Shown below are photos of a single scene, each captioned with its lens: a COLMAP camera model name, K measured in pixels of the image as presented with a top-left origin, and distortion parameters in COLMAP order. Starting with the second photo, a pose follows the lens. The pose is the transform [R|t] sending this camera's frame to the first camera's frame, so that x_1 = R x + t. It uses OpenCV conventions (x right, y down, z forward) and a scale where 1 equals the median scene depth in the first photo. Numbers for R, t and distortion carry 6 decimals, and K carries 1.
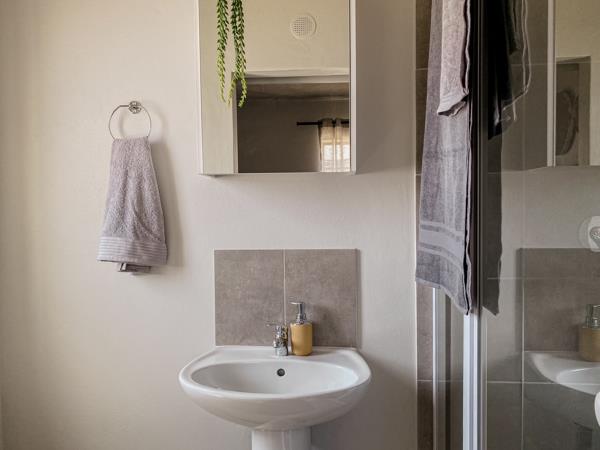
lens RADIAL K [[467.2, 0, 294.7], [0, 467.2, 226.1], [0, 0, 1]] dist [0.064533, -0.126836]
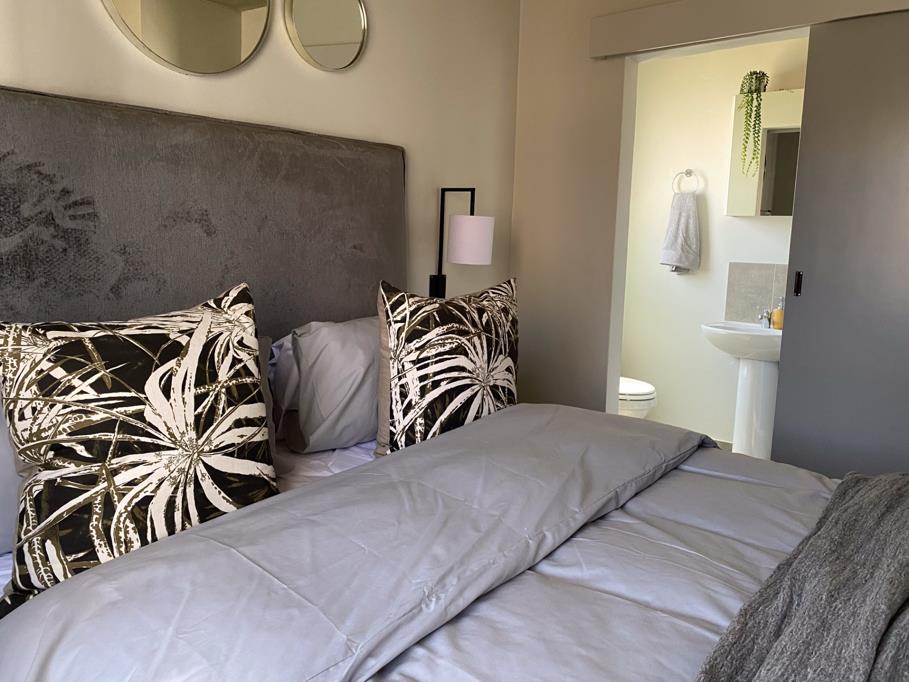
lens RADIAL K [[705.8, 0, 452.9], [0, 705.8, 329.7], [0, 0, 1]] dist [0.200820, -0.534509]
pose [[0.840543, 0.109042, -0.530657, 0.380925], [-0.060595, 0.992311, 0.107924, 0.075073], [0.538345, -0.058559, 0.840688, -1.674442]]
